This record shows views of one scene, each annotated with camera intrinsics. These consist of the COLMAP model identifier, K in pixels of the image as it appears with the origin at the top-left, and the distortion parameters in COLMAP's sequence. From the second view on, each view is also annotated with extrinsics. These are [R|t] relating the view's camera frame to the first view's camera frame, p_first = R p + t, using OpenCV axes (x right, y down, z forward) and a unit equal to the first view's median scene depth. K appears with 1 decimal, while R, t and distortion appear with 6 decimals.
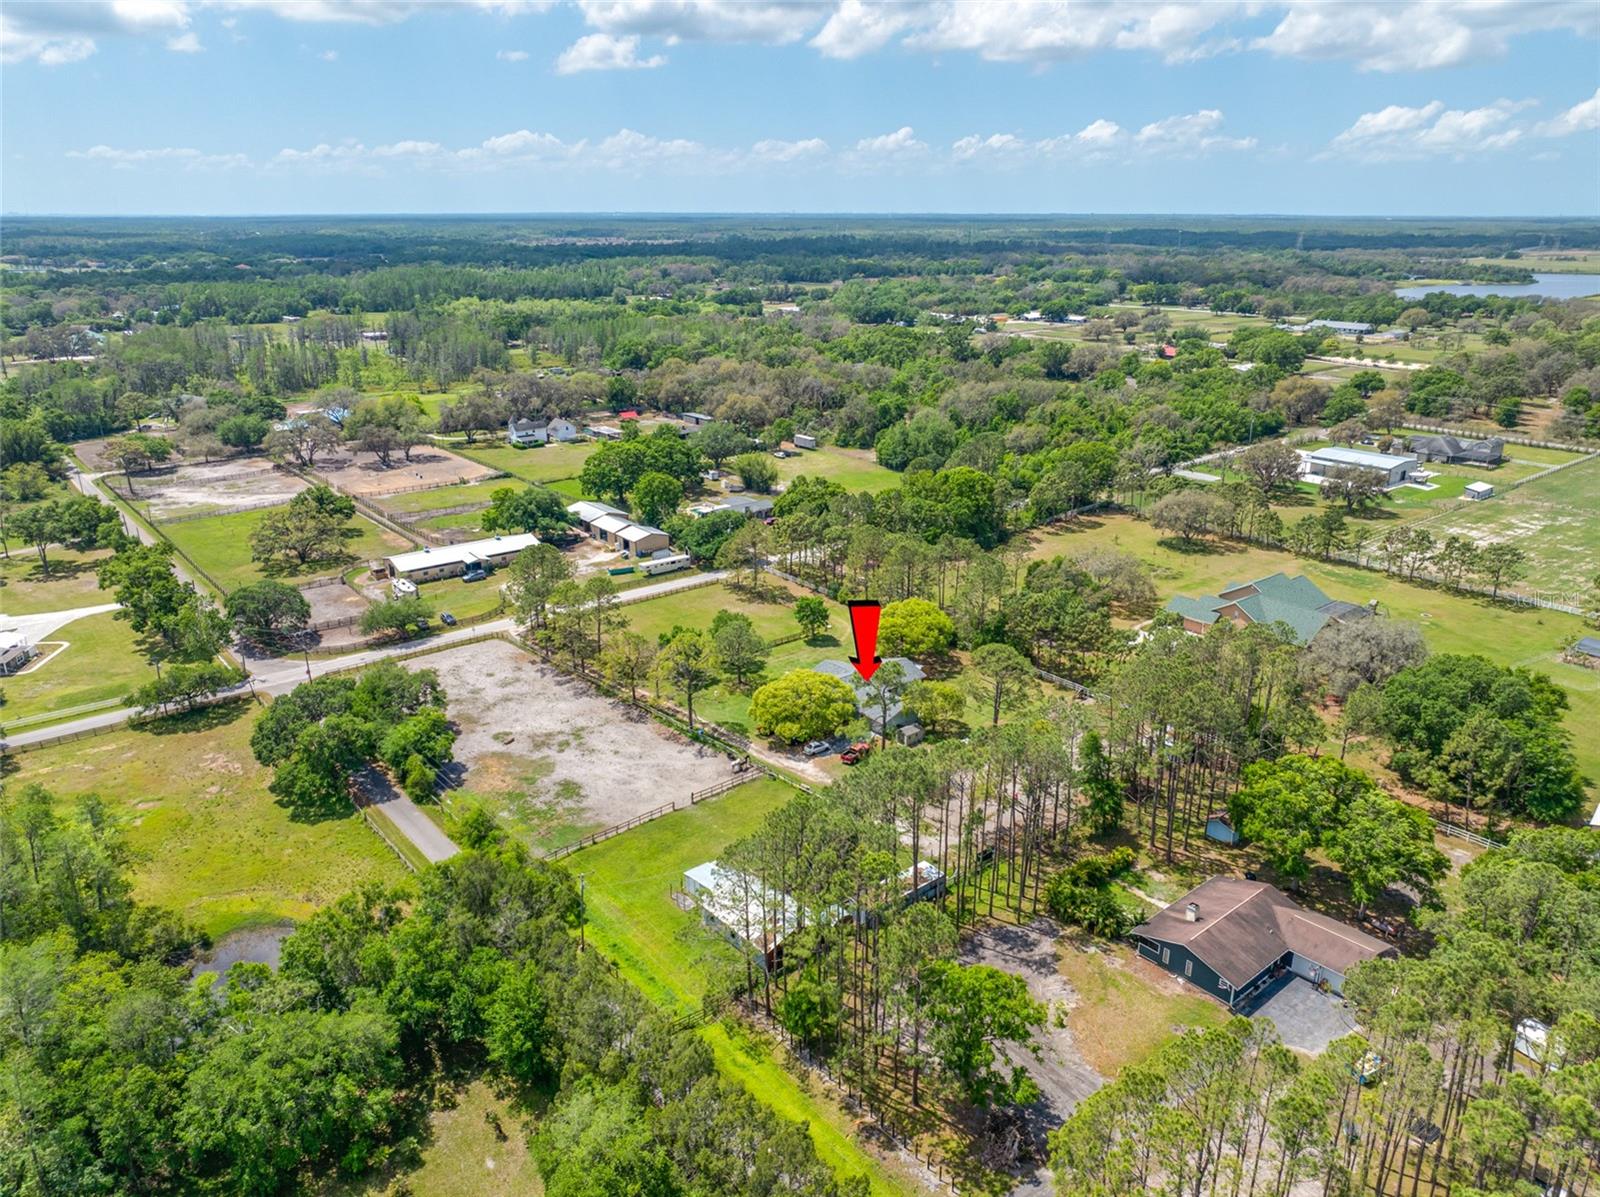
lens RADIAL K [[1124.3, 0, 825.3], [0, 1124.3, 599.9], [0, 0, 1]] dist [-0.033676, -0.000850]
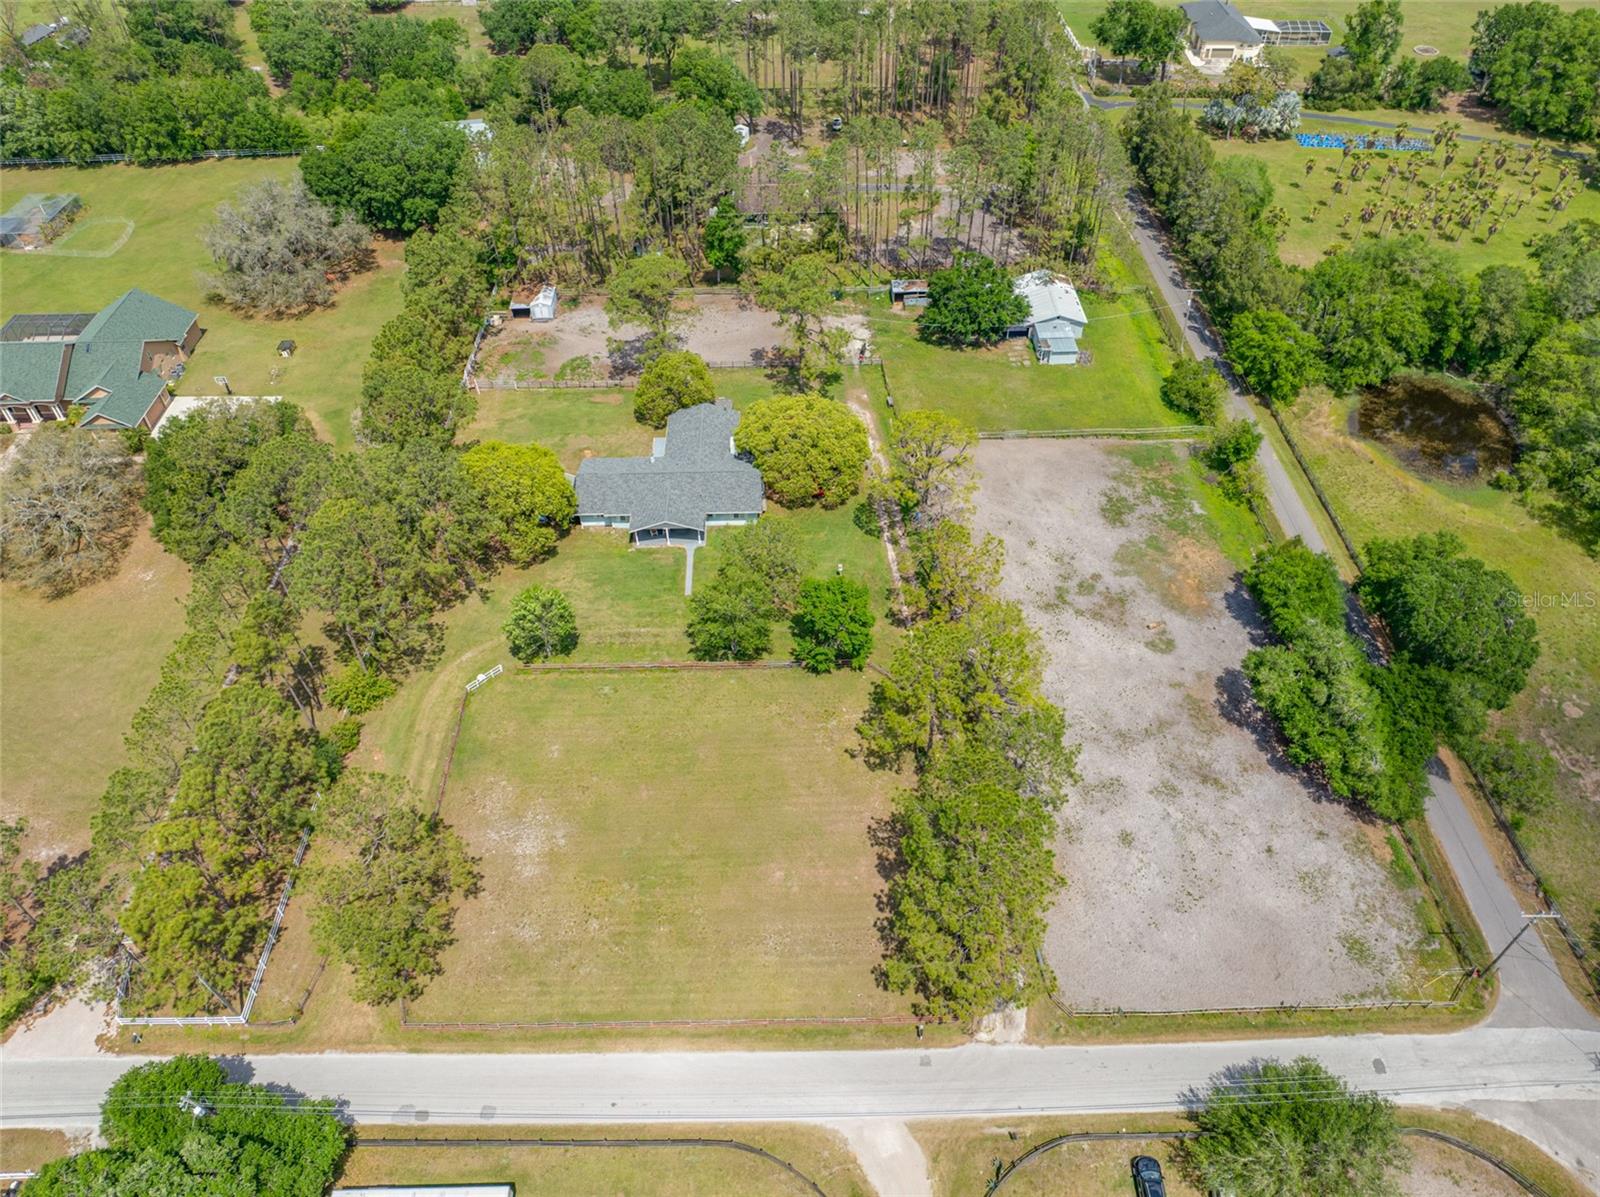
lens RADIAL K [[1124.3, 0, 825.3], [0, 1124.3, 599.9], [0, 0, 1]] dist [-0.033676, -0.000850]
pose [[-0.782371, -0.414310, 0.465019, -0.436115], [0.227532, 0.504897, 0.832651, -0.487629], [-0.579763, 0.757249, -0.300748, 1.317807]]
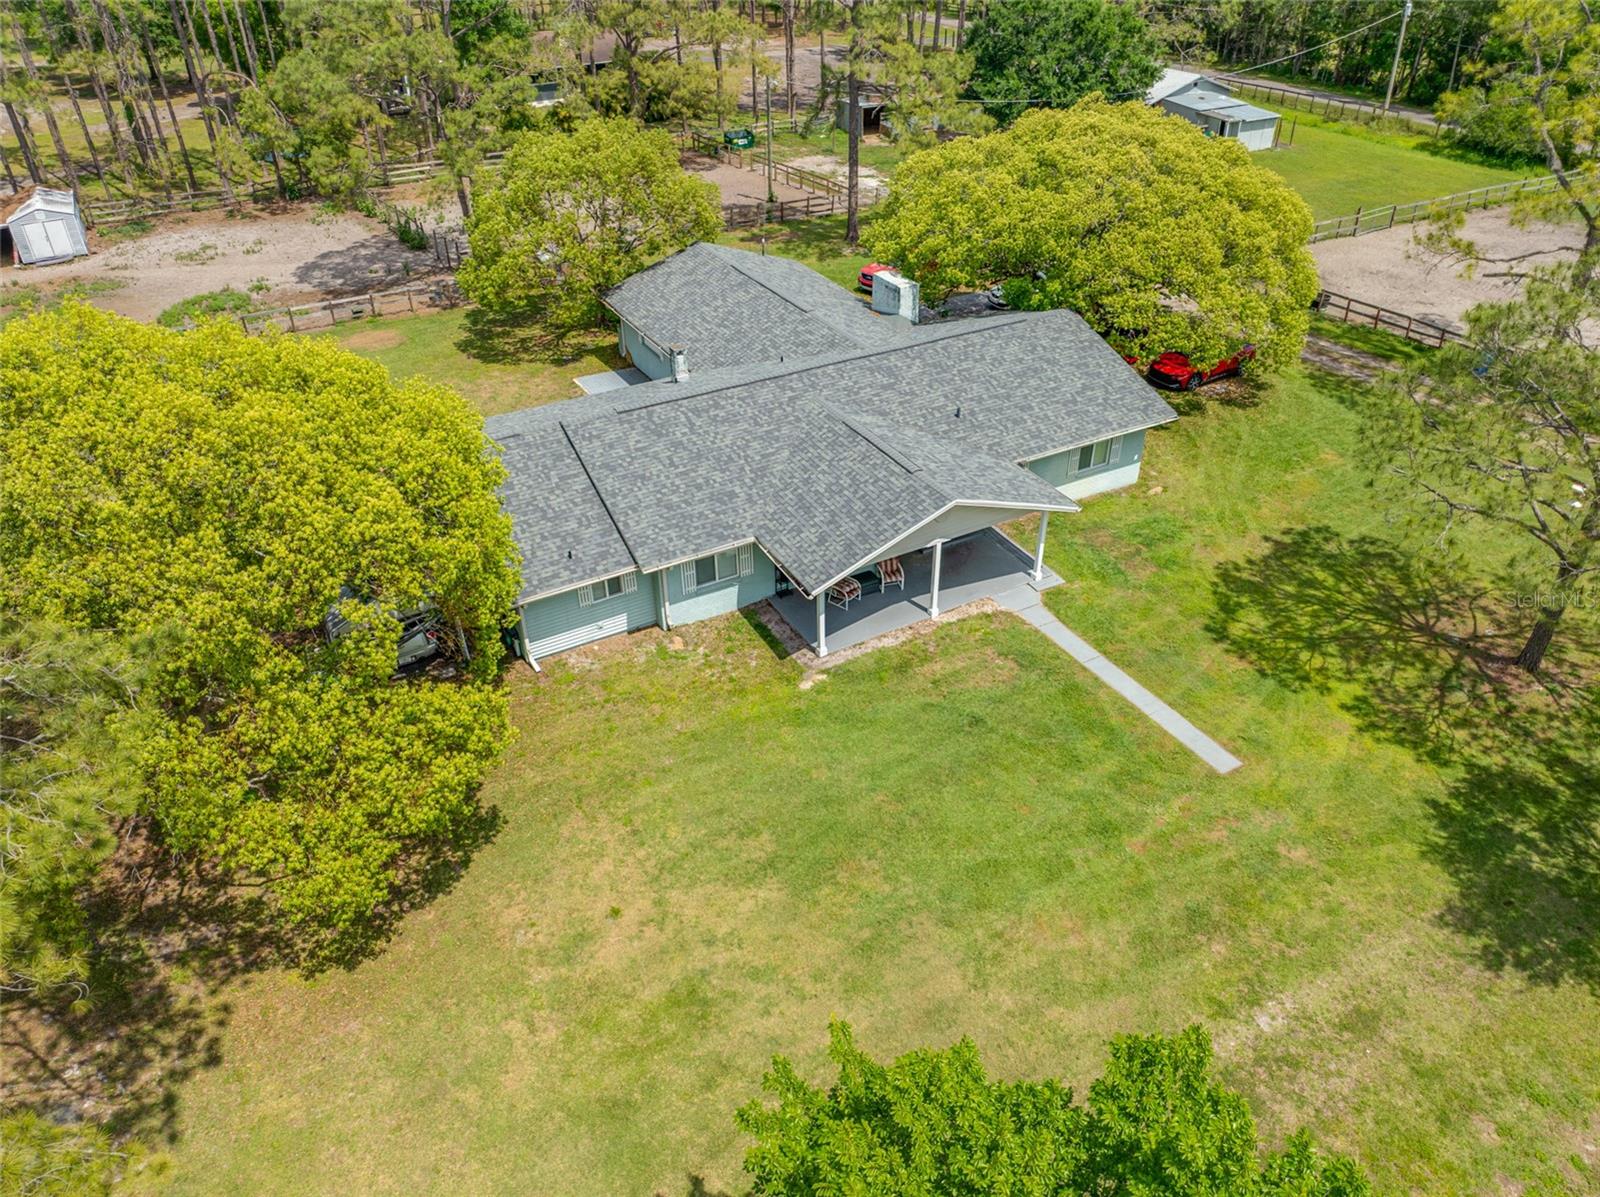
lens RADIAL K [[1095.7, 0, 890.6], [0, 1095.7, 597.3], [0, 0, 1]] dist [-0.042508, -0.004919]
pose [[-0.987616, -0.074545, 0.138047, -0.018385], [0.066846, 0.596106, 0.800118, -0.058549], [-0.141935, 0.799438, -0.583741, 1.226945]]
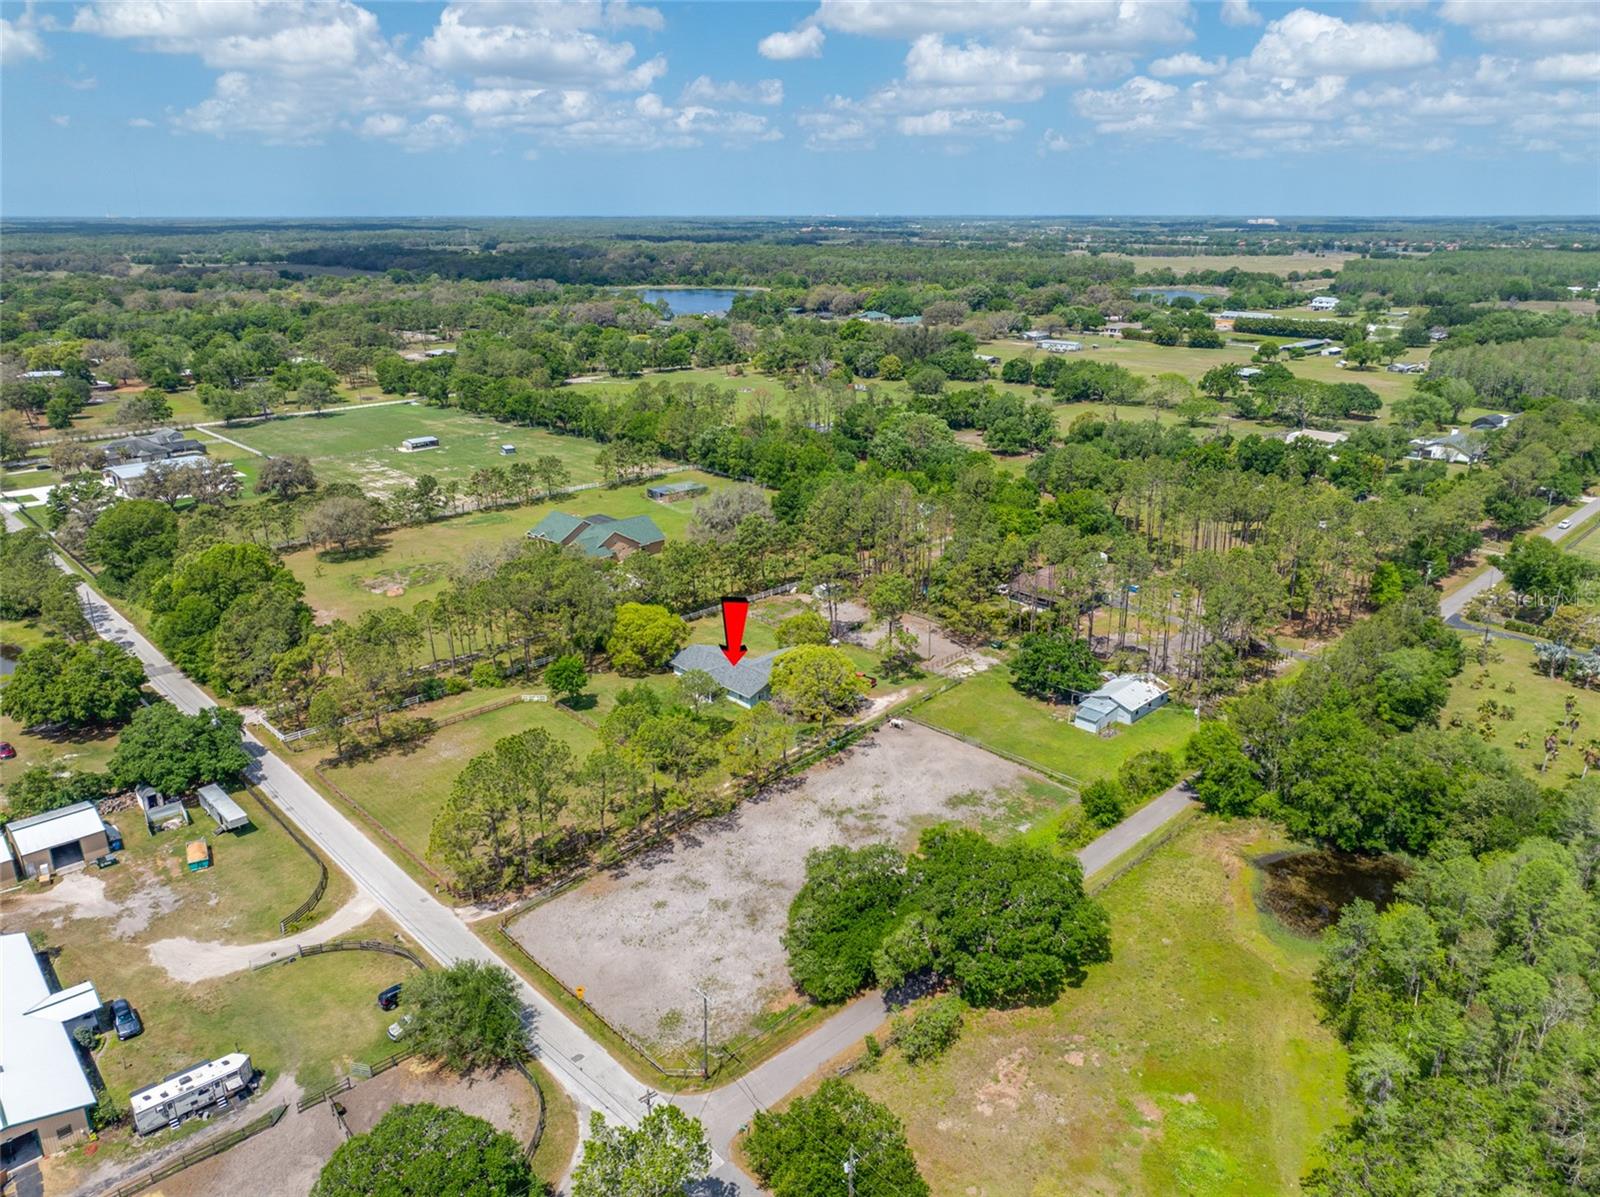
lens RADIAL K [[1092.3, 0, 800.0], [0, 1092.3, 598.5], [0, 0, 1]] dist [0.002130, 0.000518]
pose [[-0.073119, -0.304611, 0.949666, -0.980812], [0.328581, 0.891694, 0.311314, -0.299953], [-0.941641, 0.334805, 0.034890, 0.968438]]
